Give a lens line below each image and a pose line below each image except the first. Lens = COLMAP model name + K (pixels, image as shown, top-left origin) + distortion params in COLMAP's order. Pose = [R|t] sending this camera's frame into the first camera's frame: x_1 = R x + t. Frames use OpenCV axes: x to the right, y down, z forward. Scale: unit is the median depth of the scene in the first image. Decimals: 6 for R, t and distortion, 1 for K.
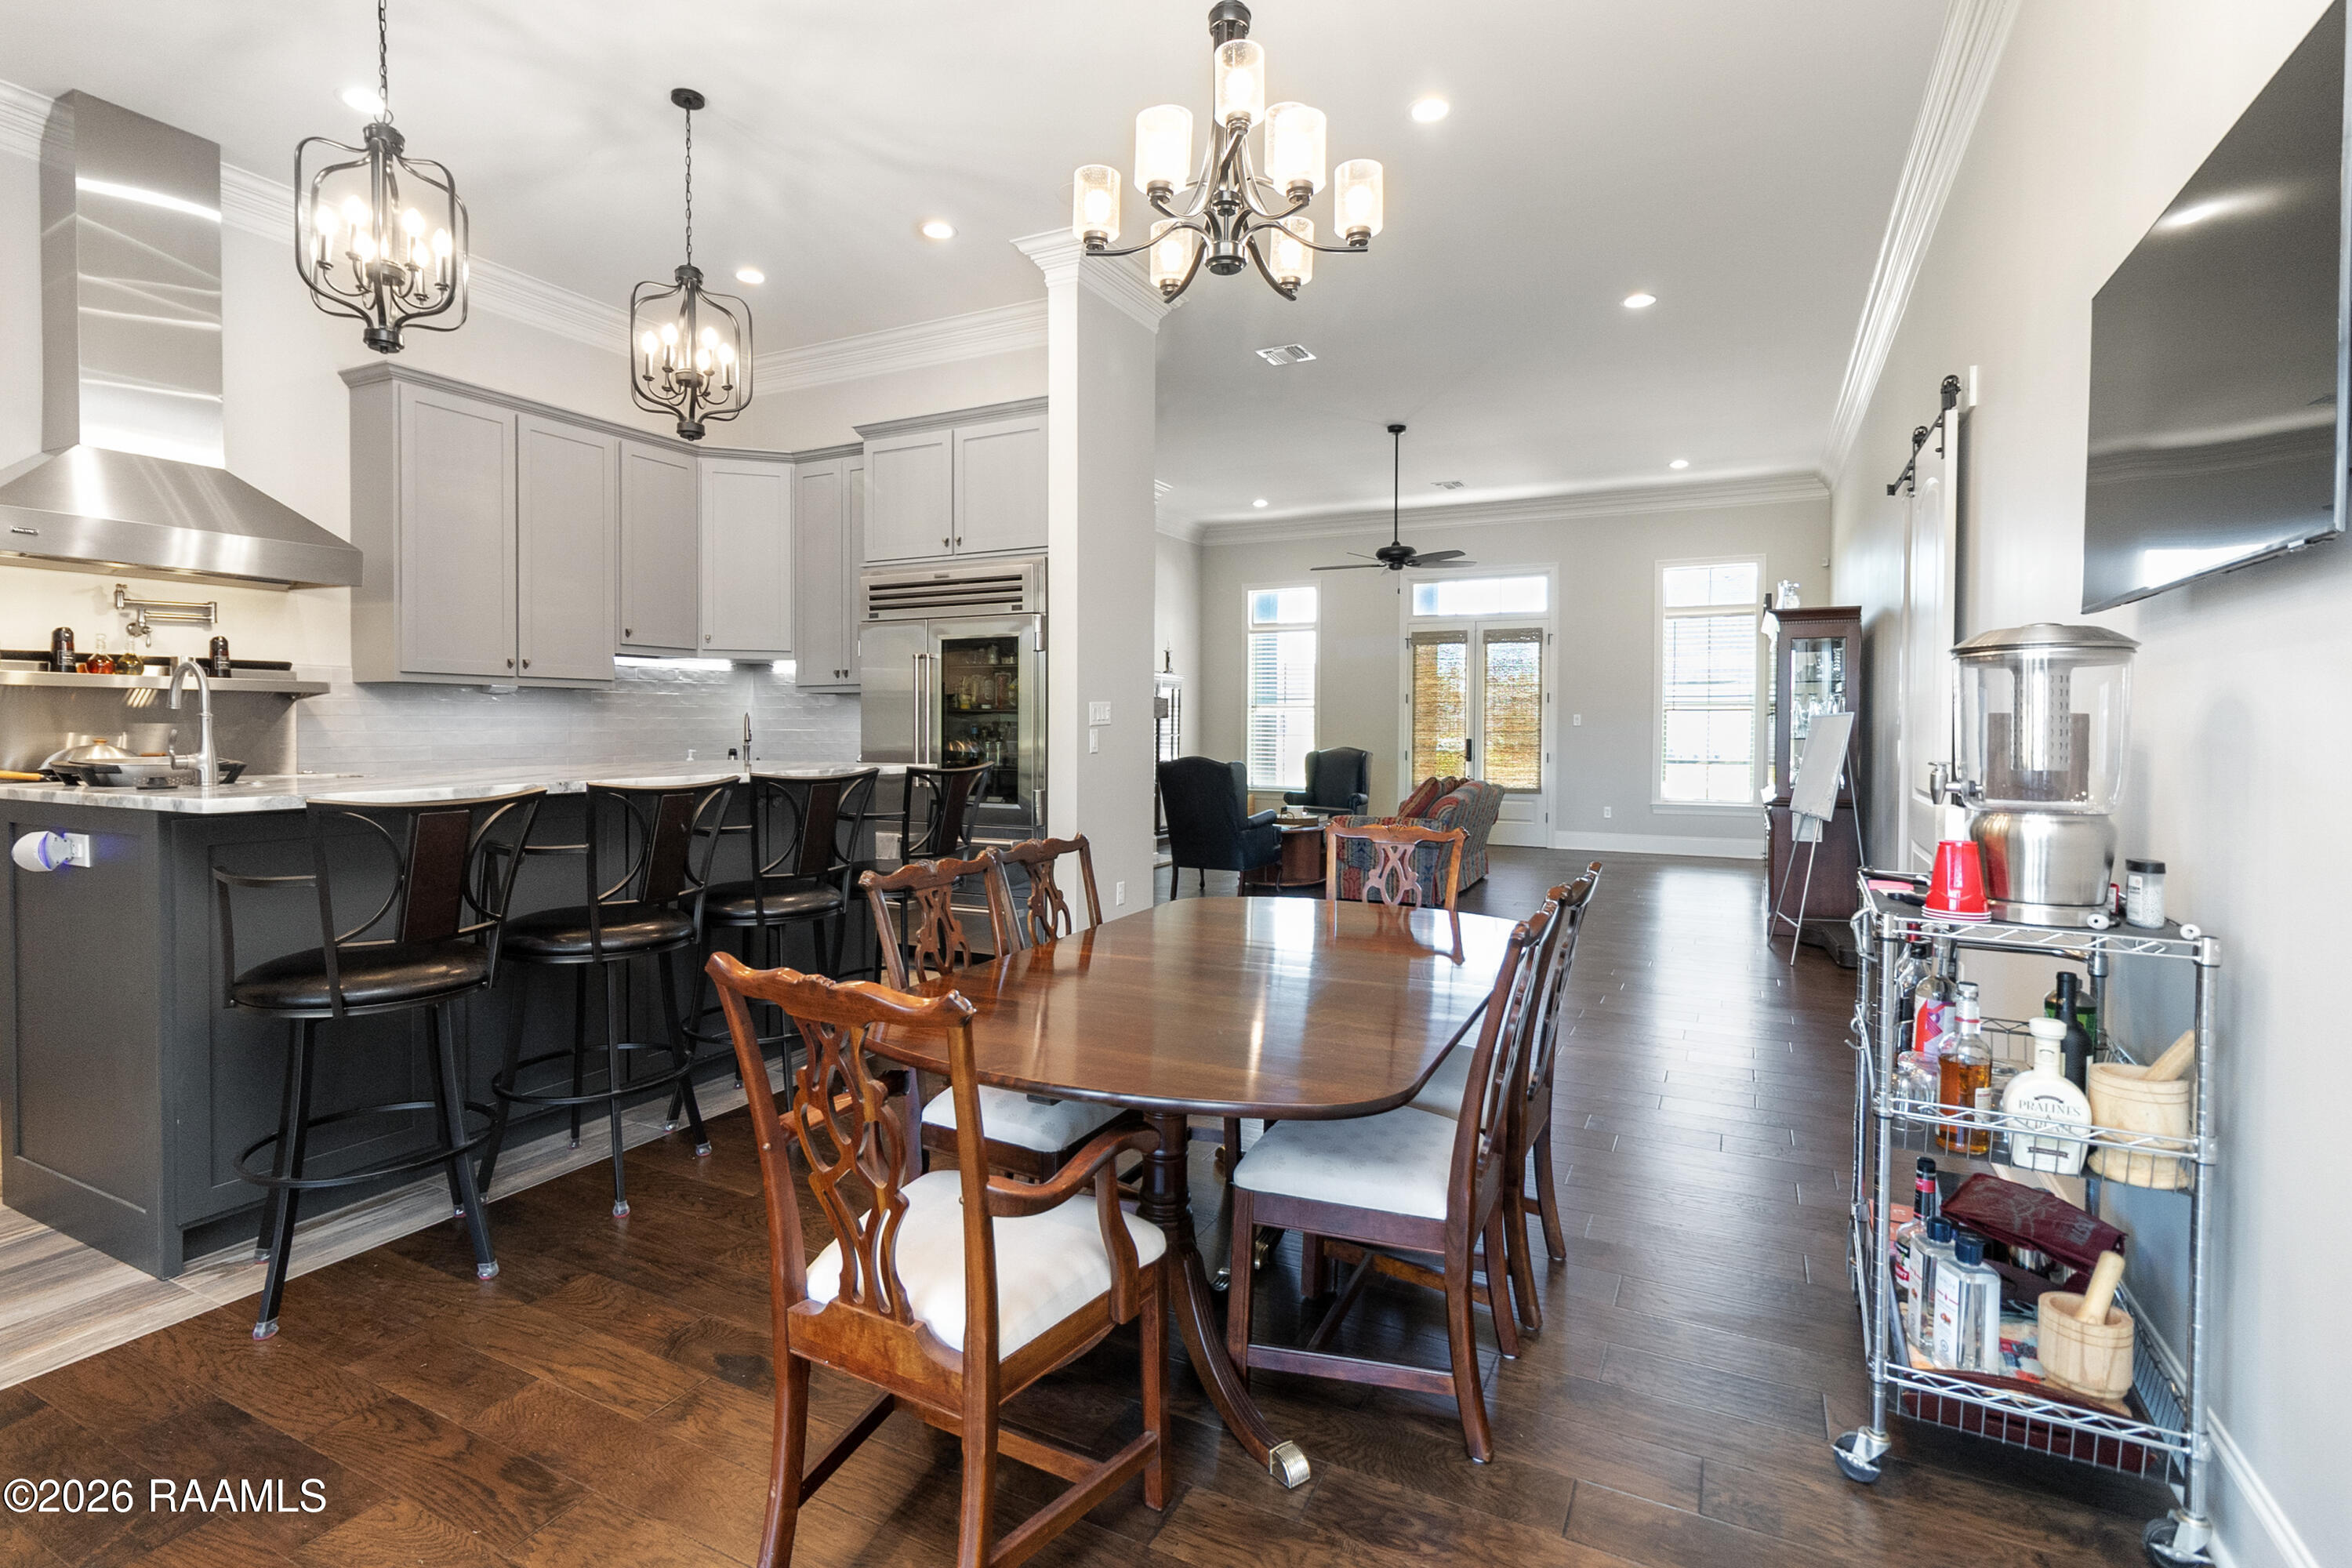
lens RADIAL K [[1134.8, 0, 1173.6], [0, 1134.8, 744.7], [0, 0, 1]] dist [-0.001163, 0.000011]
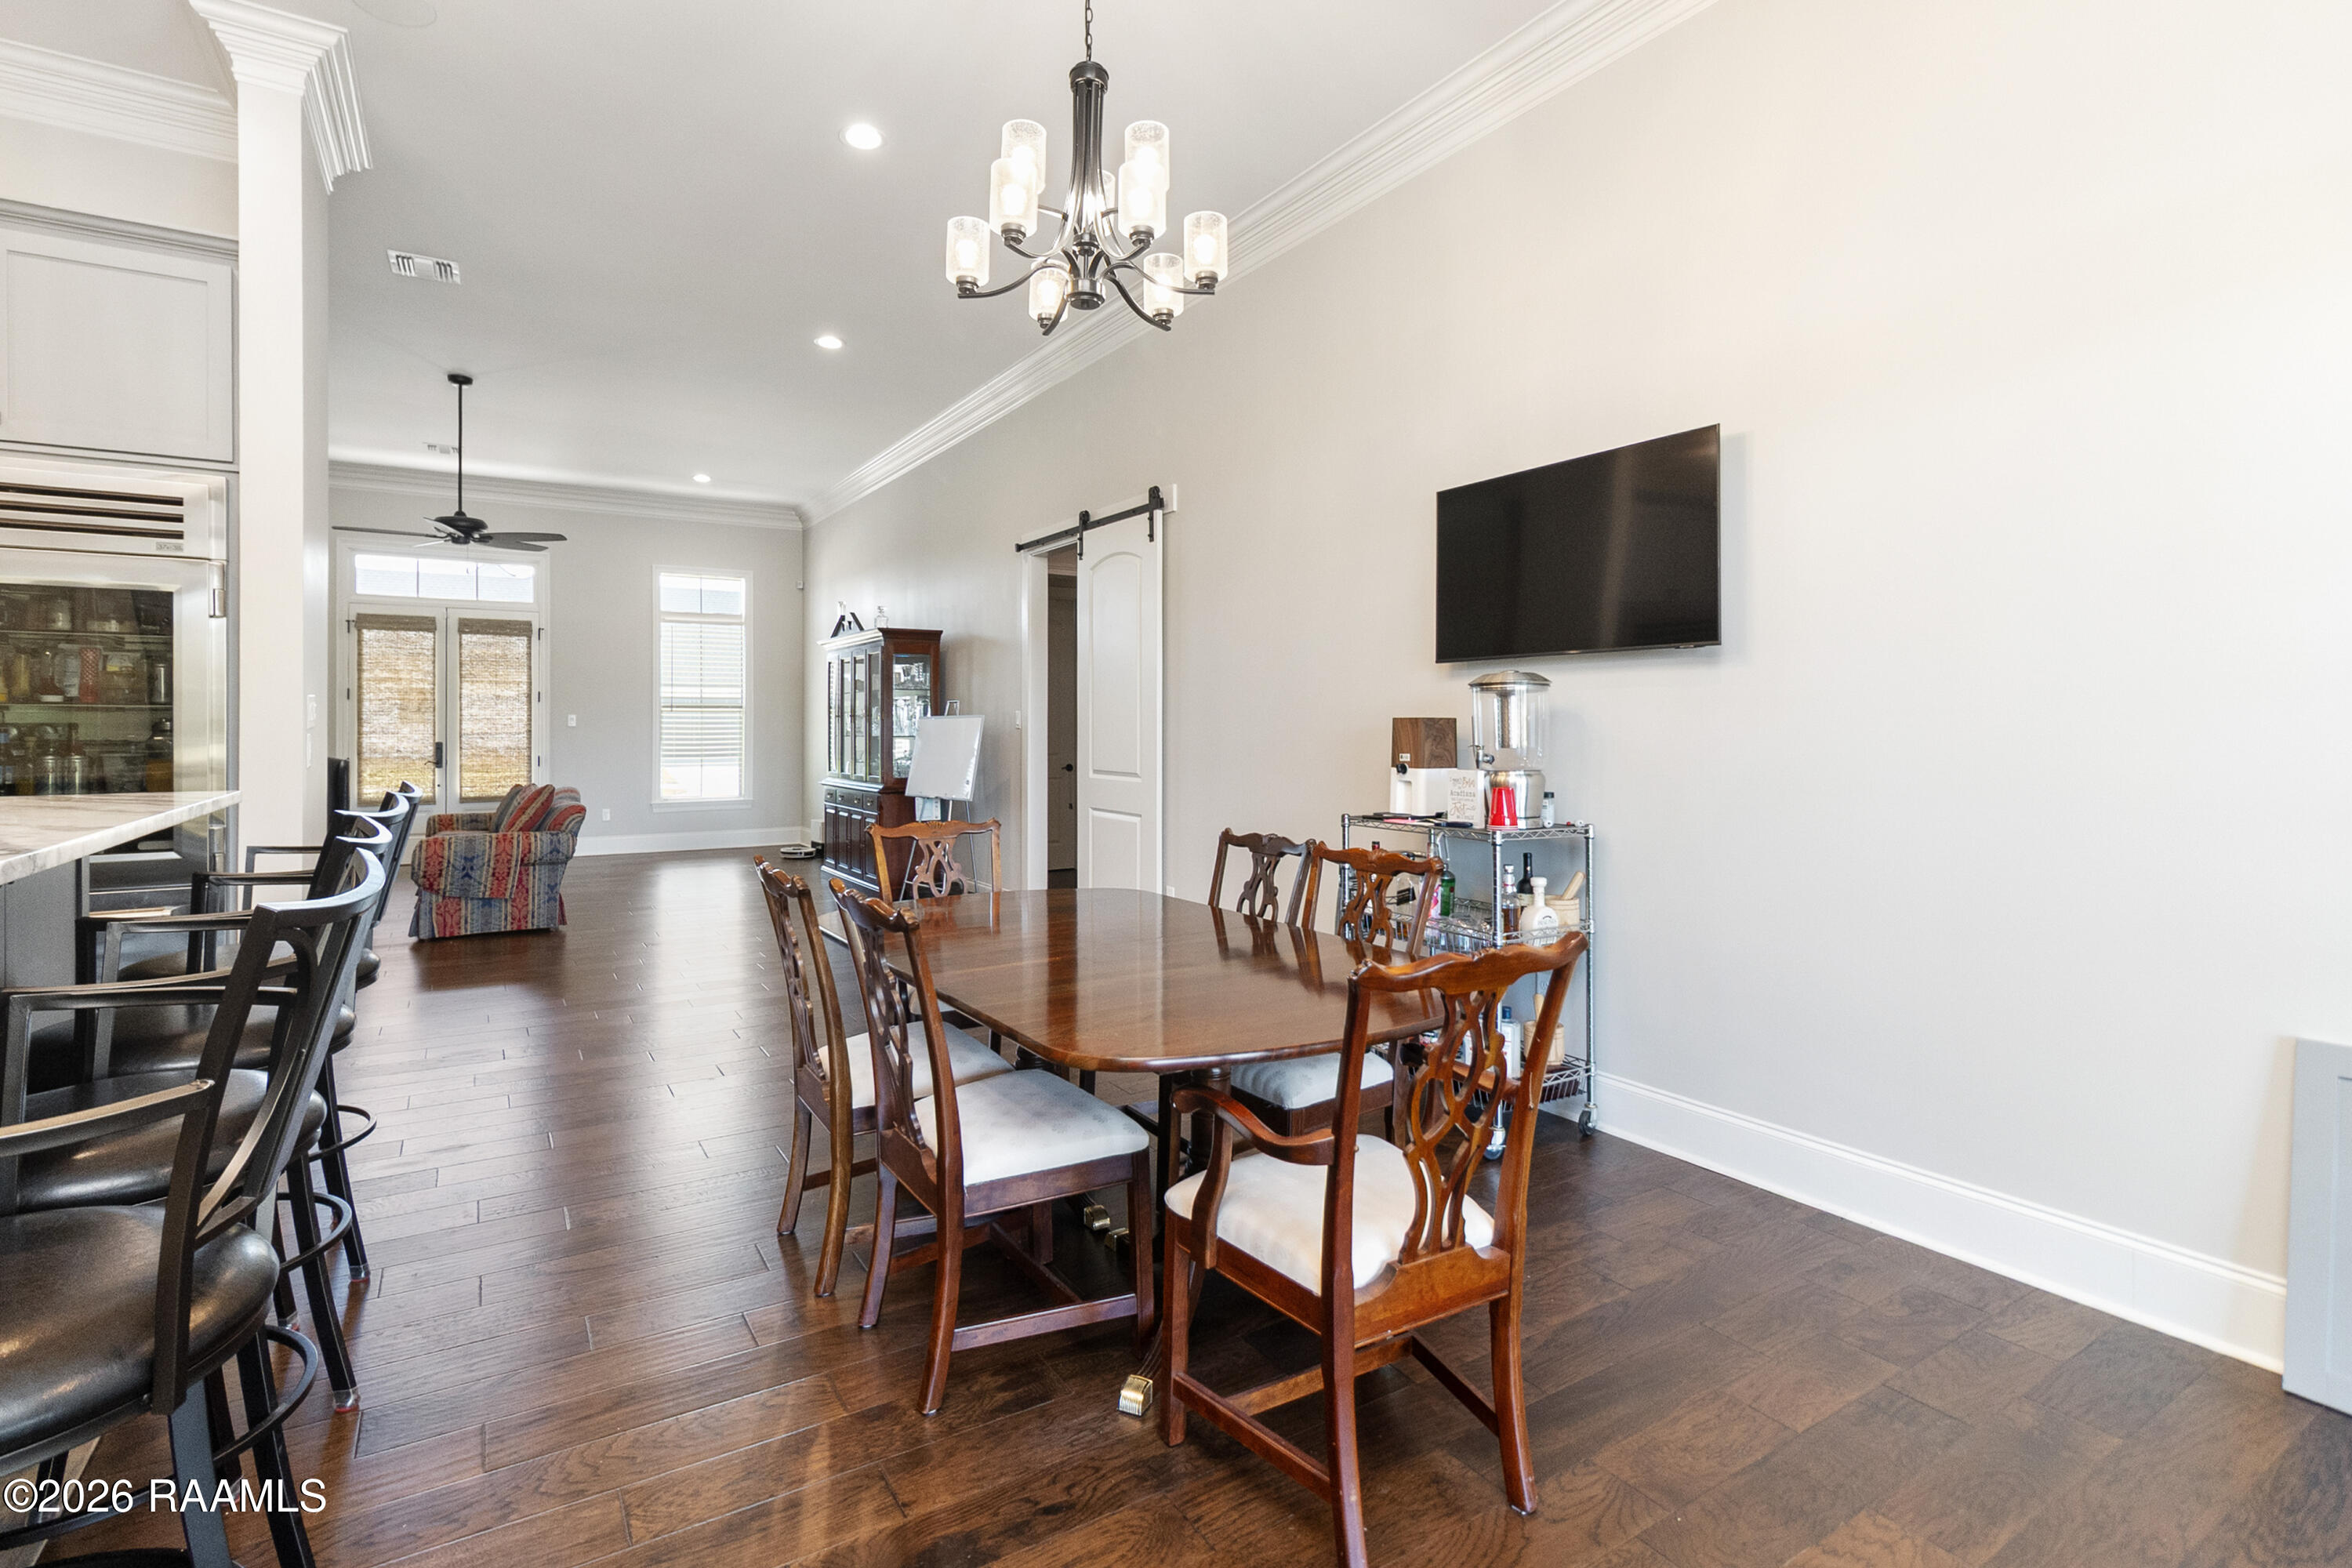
lens RADIAL K [[1103.6, 0, 1172.6], [0, 1103.6, 725.8], [0, 0, 1]] dist [-0.000110, 0.000222]
pose [[0.512479, -0.003158, 0.858694, -0.243185], [0.017579, 0.999822, -0.006814, -0.002827], [-0.858520, 0.018587, 0.512443, 0.119091]]
